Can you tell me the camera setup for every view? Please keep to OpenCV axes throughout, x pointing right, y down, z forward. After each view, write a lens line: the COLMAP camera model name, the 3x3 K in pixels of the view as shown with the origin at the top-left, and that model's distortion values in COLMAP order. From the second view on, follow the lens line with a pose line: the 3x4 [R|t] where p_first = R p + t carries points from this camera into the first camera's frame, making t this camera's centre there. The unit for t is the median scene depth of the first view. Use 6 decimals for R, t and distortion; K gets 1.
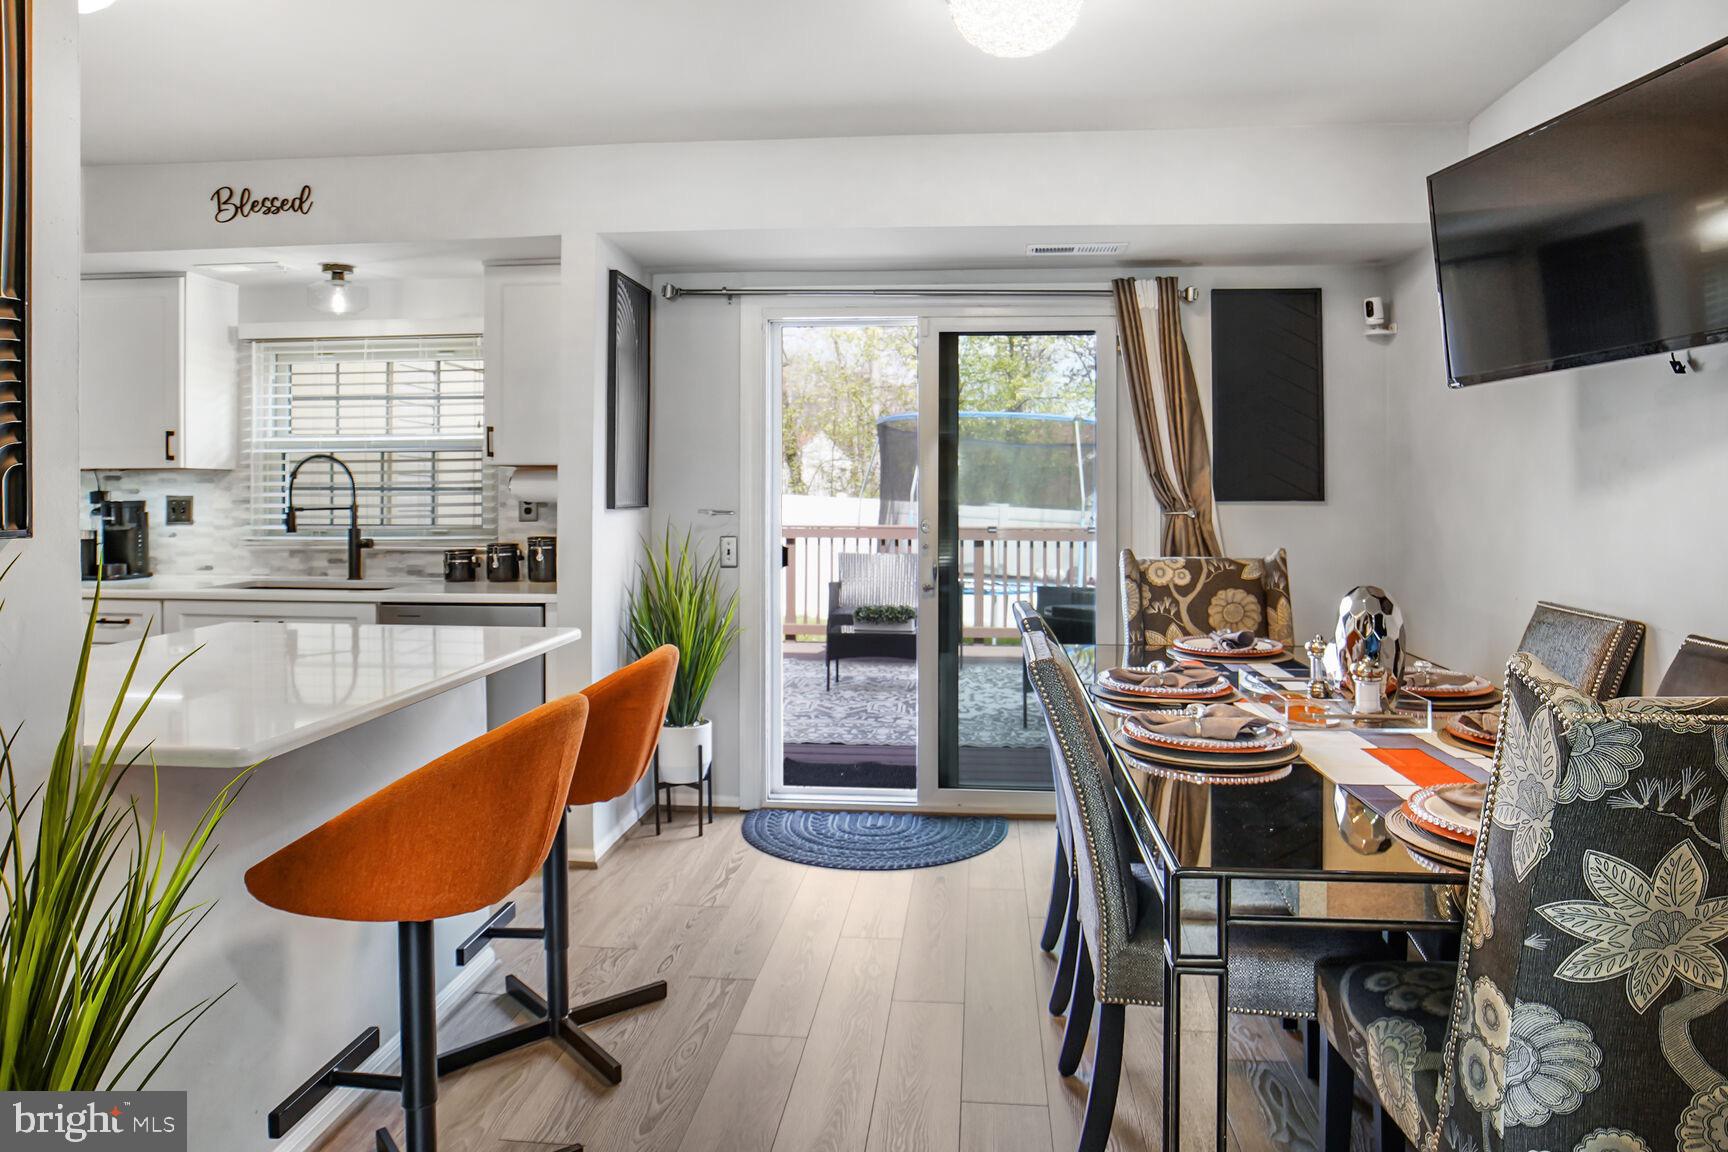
lens RADIAL K [[1052.8, 0, 867.0], [0, 1052.8, 519.7], [0, 0, 1]] dist [-0.017601, 0.000692]
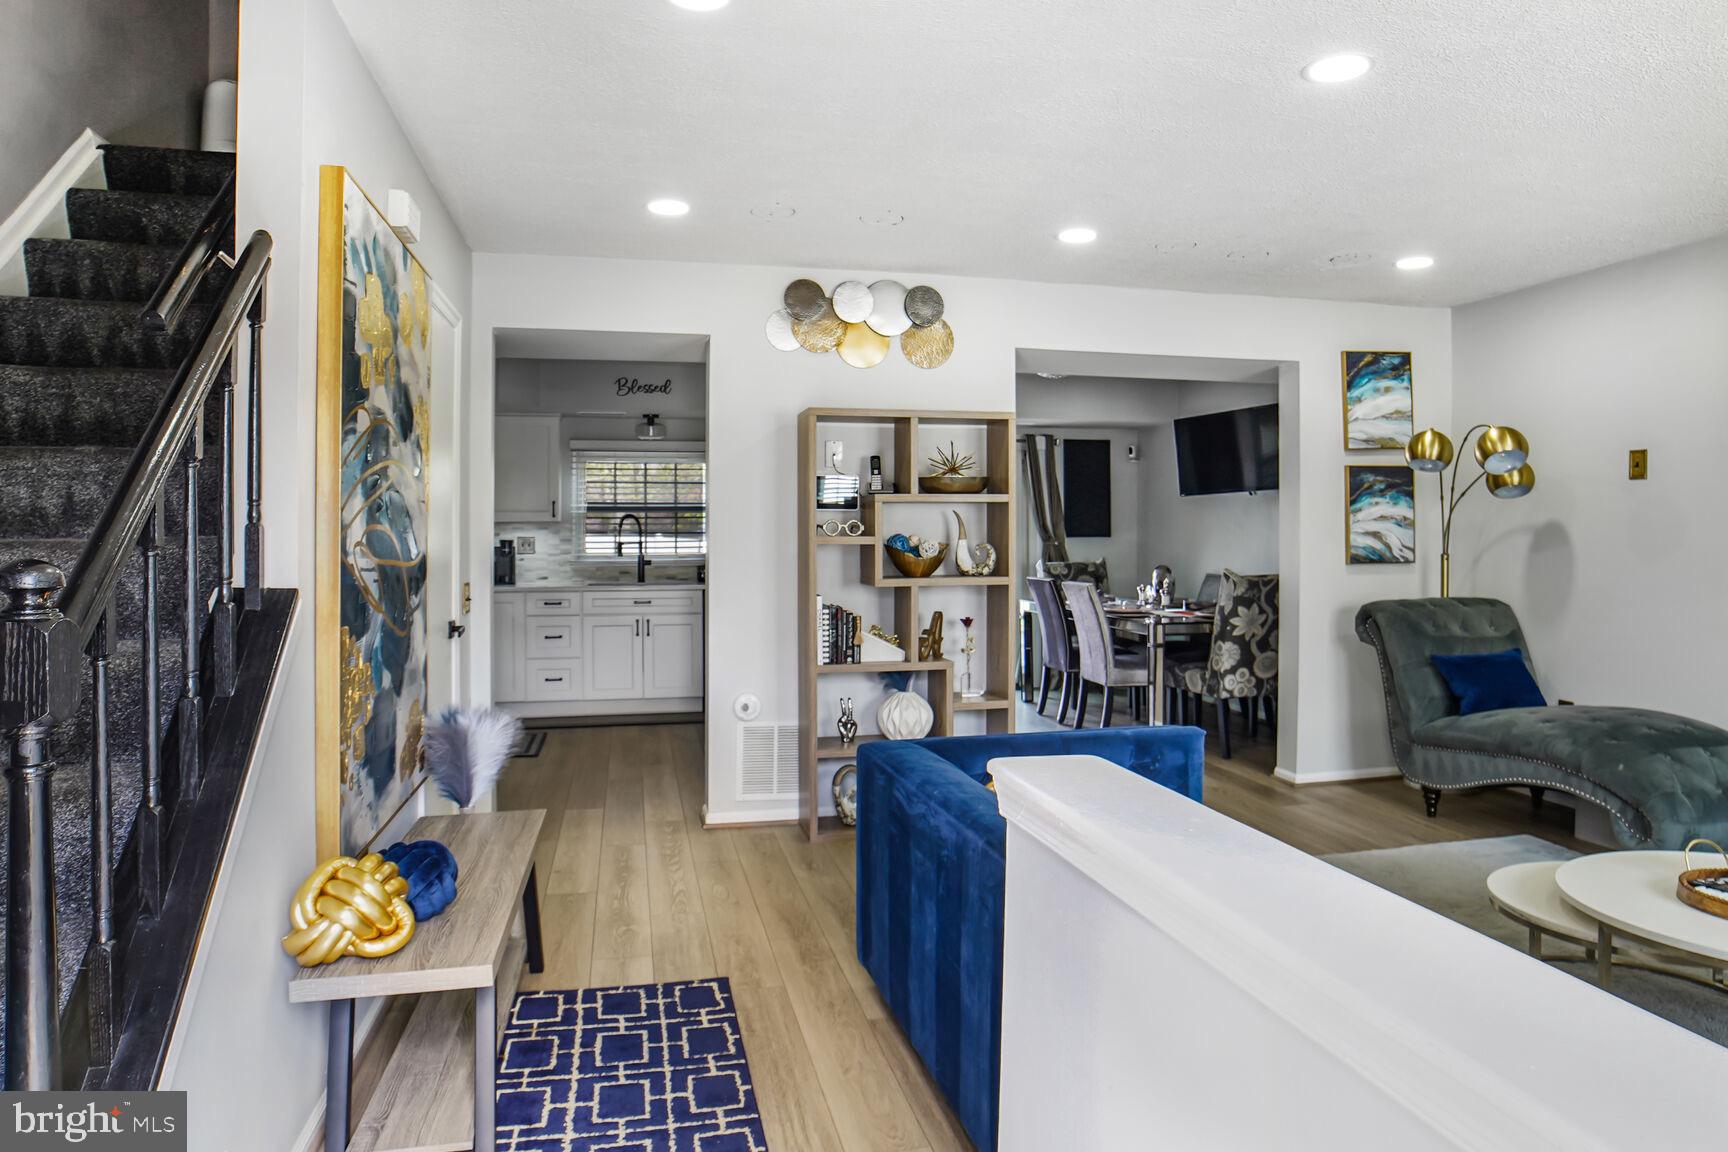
lens RADIAL K [[1074.8, 0, 864.0], [0, 1074.8, 576.0], [0, 0, 1]] dist [-0.000722, -0.000064]
pose [[0.946883, -0.016771, 0.321141, -0.723802], [0.010918, 0.999740, 0.020018, 0.012804], [-0.321393, -0.015448, 0.946820, -0.897864]]
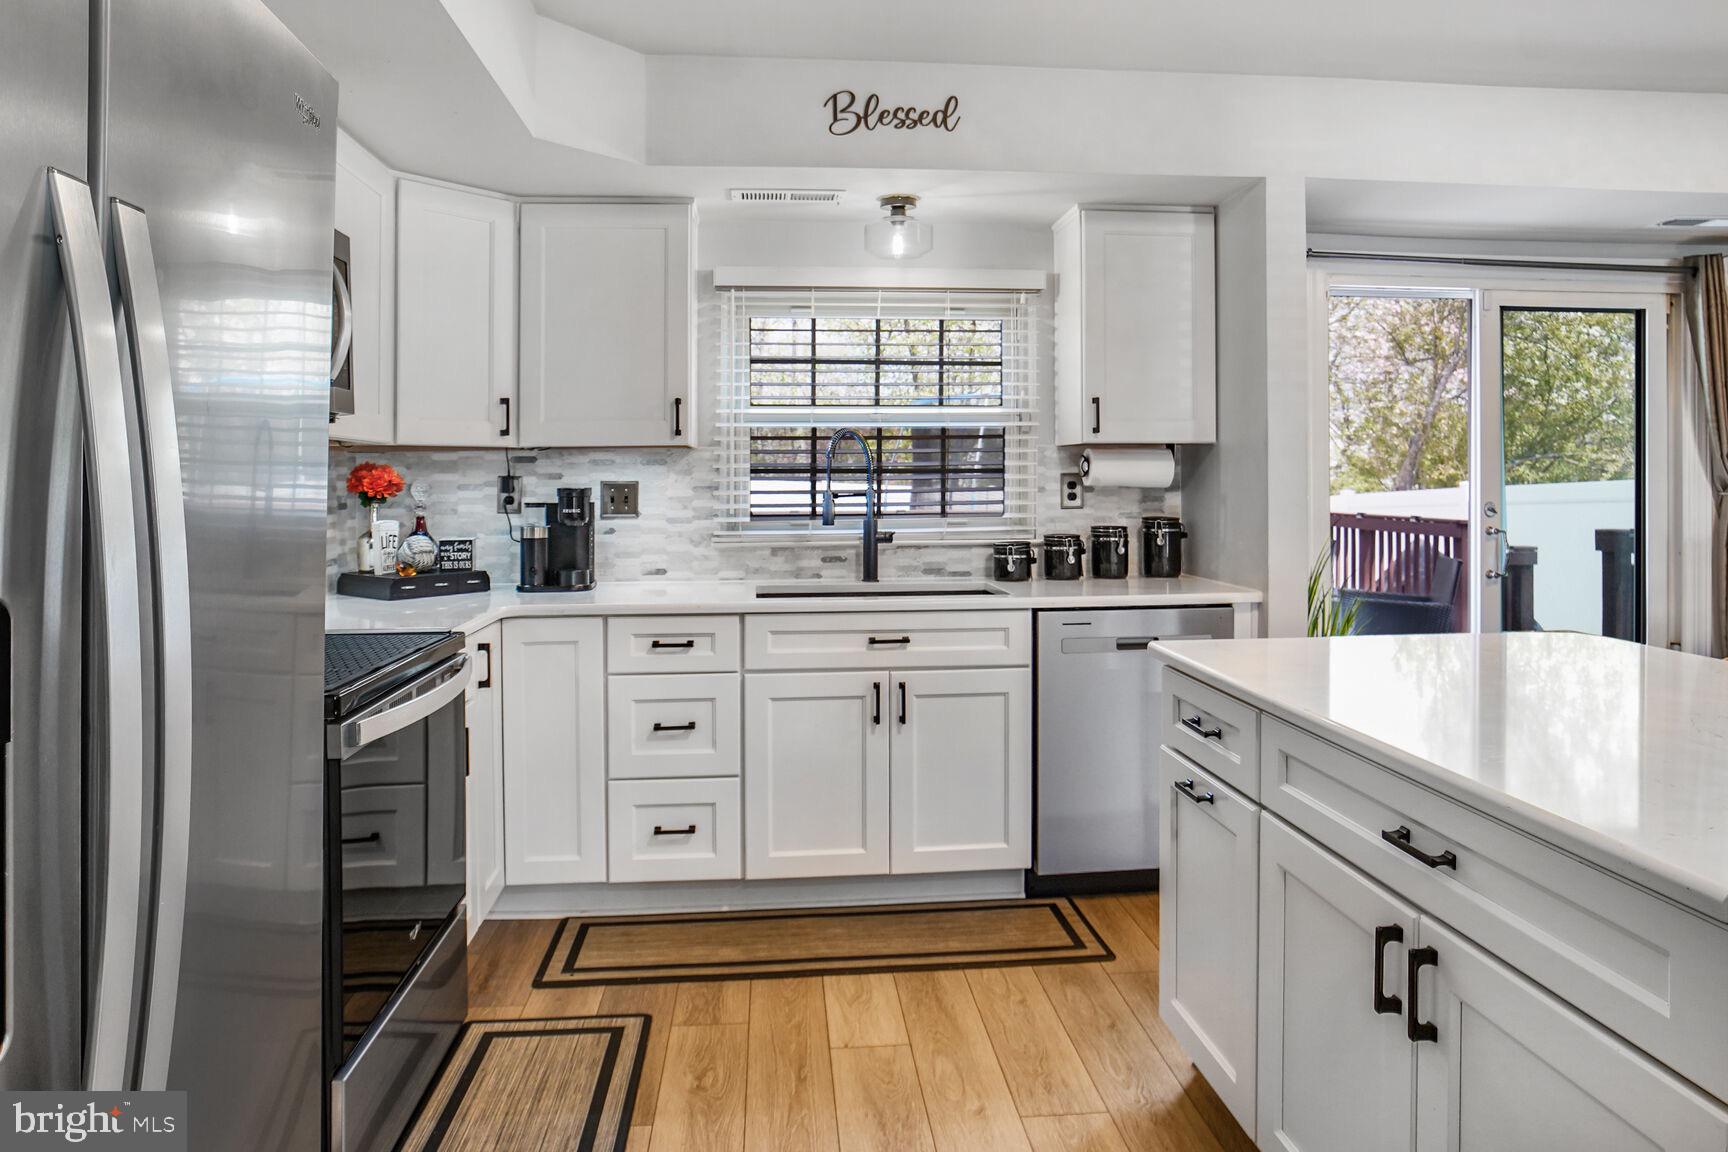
lens RADIAL K [[1076.9, 0, 865.6], [0, 1076.9, 503.3], [0, 0, 1]] dist [-0.032520, -0.000133]
pose [[0.980741, -0.010647, 0.195021, -0.656737], [0.010334, 0.999943, 0.002626, -0.006657], [-0.195038, -0.000561, 0.980795, 0.172137]]
